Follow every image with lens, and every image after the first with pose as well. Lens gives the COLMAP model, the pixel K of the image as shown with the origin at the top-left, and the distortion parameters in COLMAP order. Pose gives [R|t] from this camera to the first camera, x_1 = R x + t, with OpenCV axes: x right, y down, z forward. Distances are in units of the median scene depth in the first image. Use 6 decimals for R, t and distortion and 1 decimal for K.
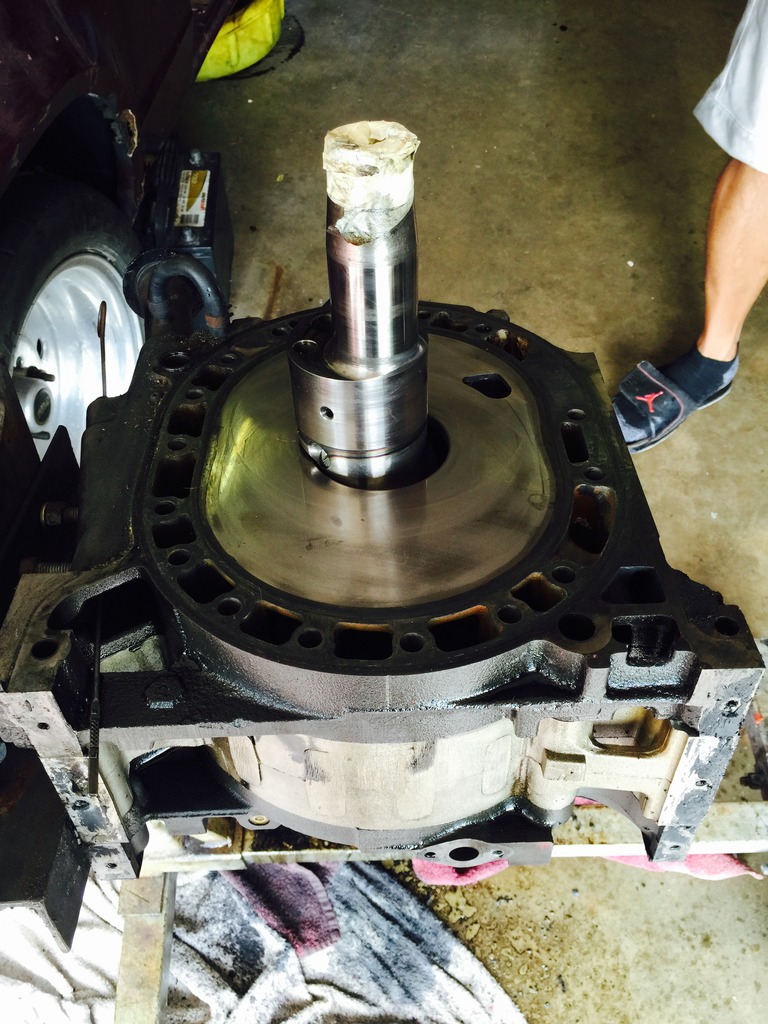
lens RADIAL K [[856.7, 0, 395.7], [0, 856.7, 554.4], [0, 0, 1]] dist [0.039084, -0.094754]
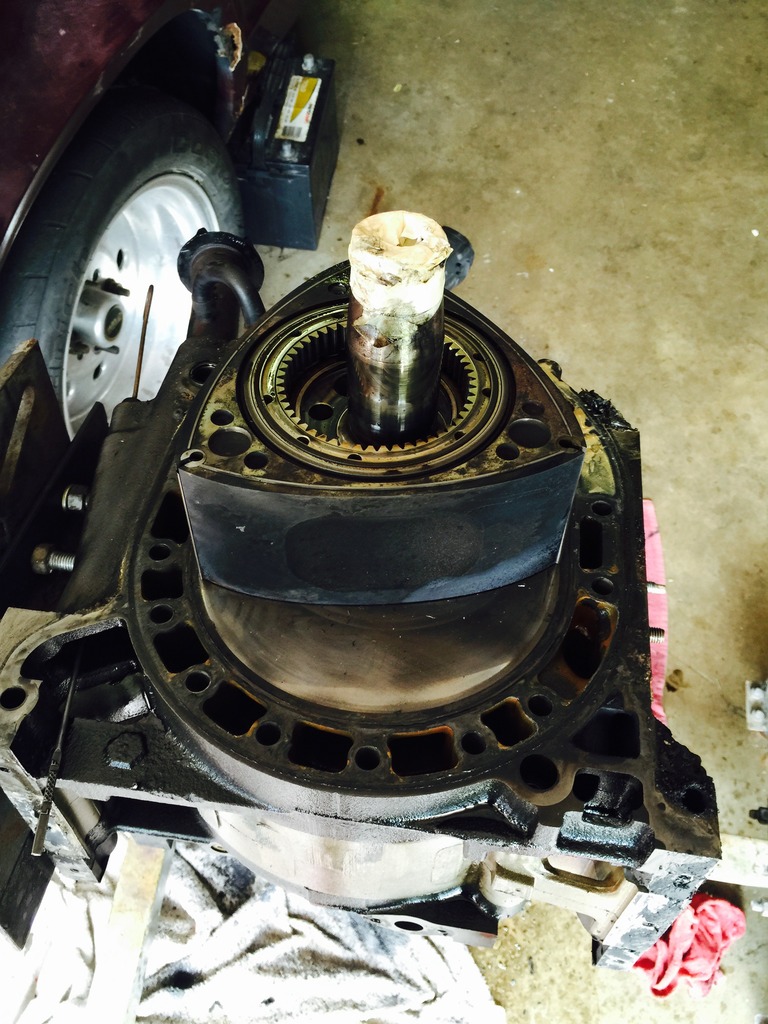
lens RADIAL K [[856.7, 0, 395.5], [0, 856.7, 544.5], [0, 0, 1]] dist [0.039084, -0.094754]
pose [[0.983217, 0.164617, -0.078648, 0.031770], [-0.154458, 0.980519, 0.121351, -0.095045], [0.097092, -0.107166, 0.989489, 0.020026]]
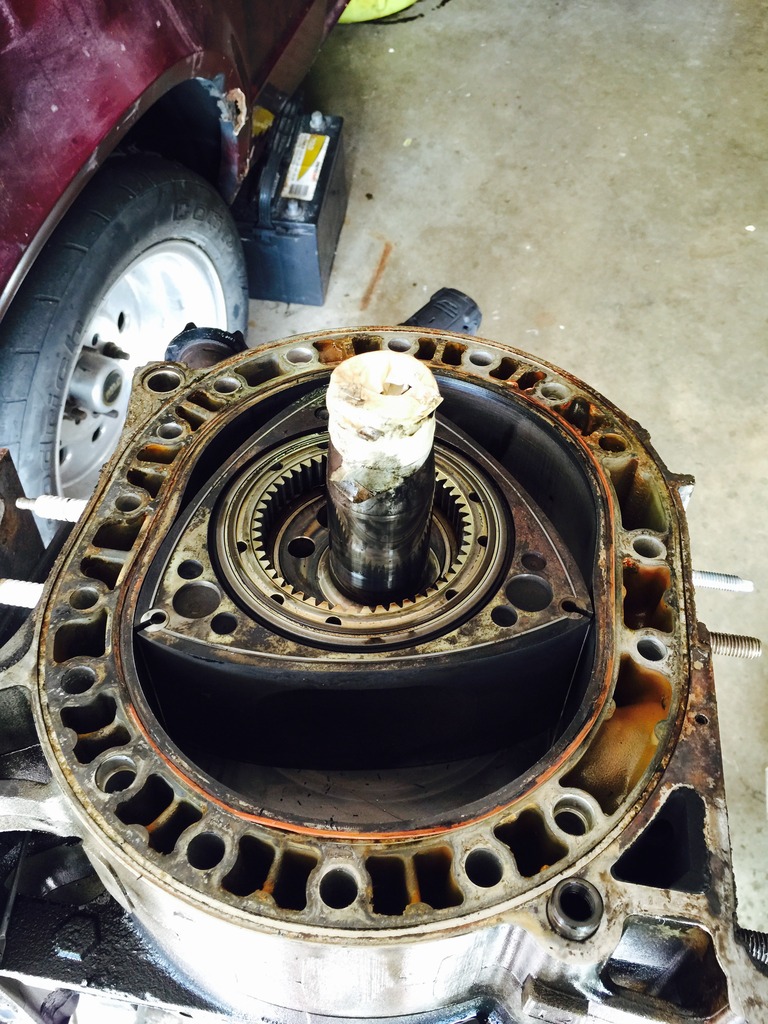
lens RADIAL K [[856.7, 0, 395.0], [0, 856.7, 537.3], [0, 0, 1]] dist [0.039084, -0.094754]
pose [[0.980334, 0.170289, -0.099739, 0.030130], [-0.161853, 0.982940, 0.087360, -0.148041], [0.112914, -0.069498, 0.991171, 0.062920]]
